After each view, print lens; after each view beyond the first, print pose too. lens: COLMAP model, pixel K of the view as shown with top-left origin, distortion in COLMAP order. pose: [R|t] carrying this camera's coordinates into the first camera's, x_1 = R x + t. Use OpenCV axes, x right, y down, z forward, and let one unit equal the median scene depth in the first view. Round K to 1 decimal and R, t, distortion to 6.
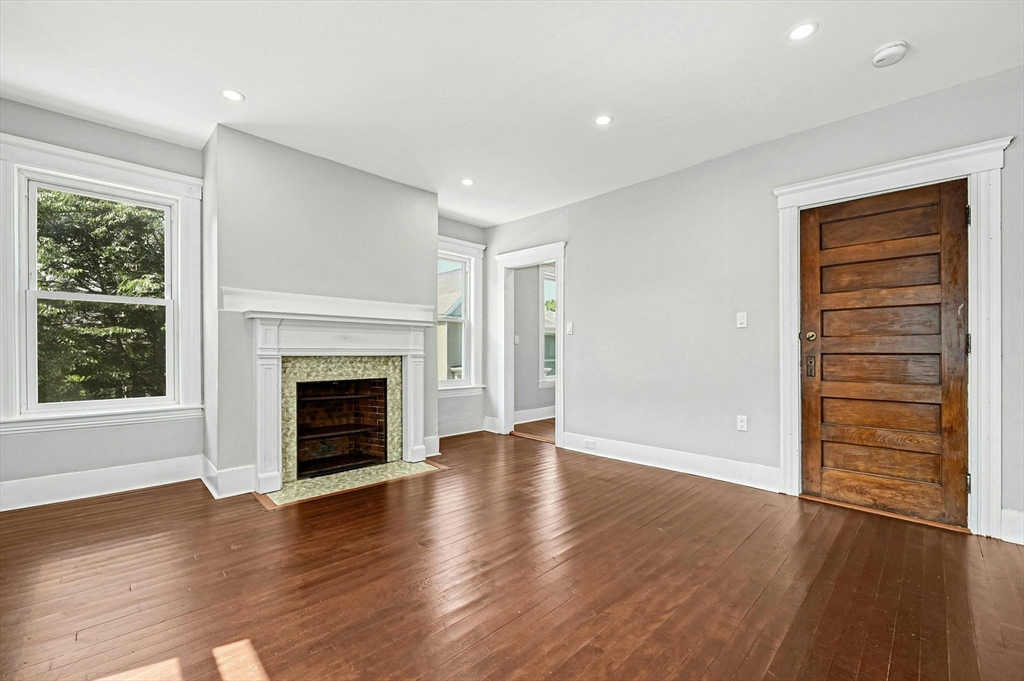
lens RADIAL K [[410.7, 0, 514.6], [0, 410.7, 351.2], [0, 0, 1]] dist [-0.001048, 0.000478]
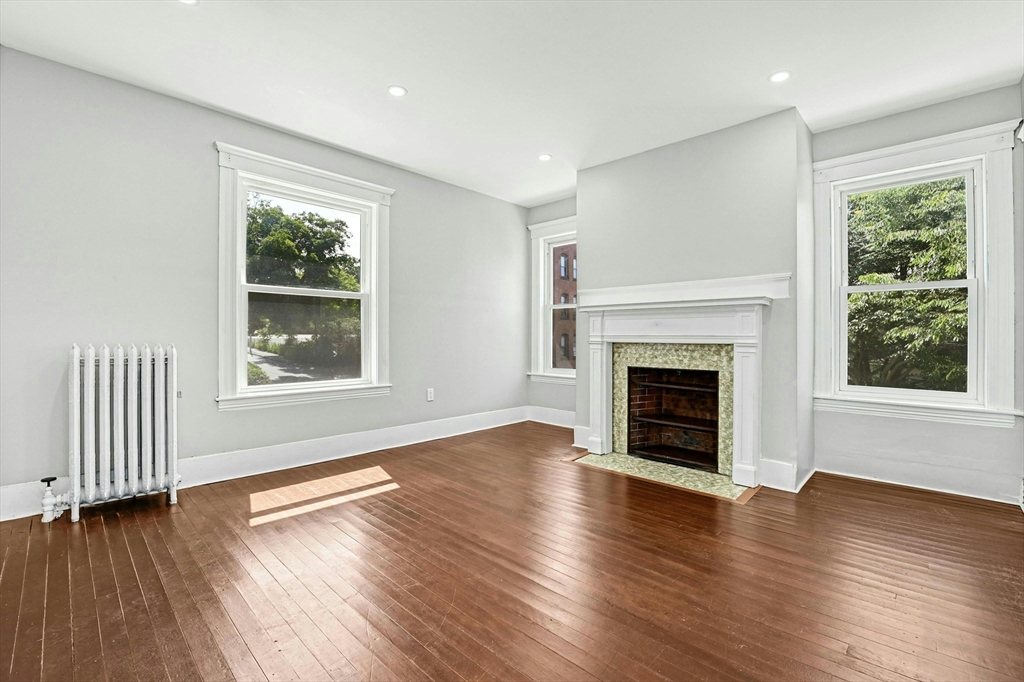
lens RADIAL K [[432.5, 0, 514.9], [0, 432.5, 335.4], [0, 0, 1]] dist [0.000913, -0.000491]
pose [[0.070877, -0.008615, -0.997448, 0.568707], [-0.004751, 0.999948, -0.008974, 0.004066], [0.997474, 0.005375, 0.070832, 0.569041]]
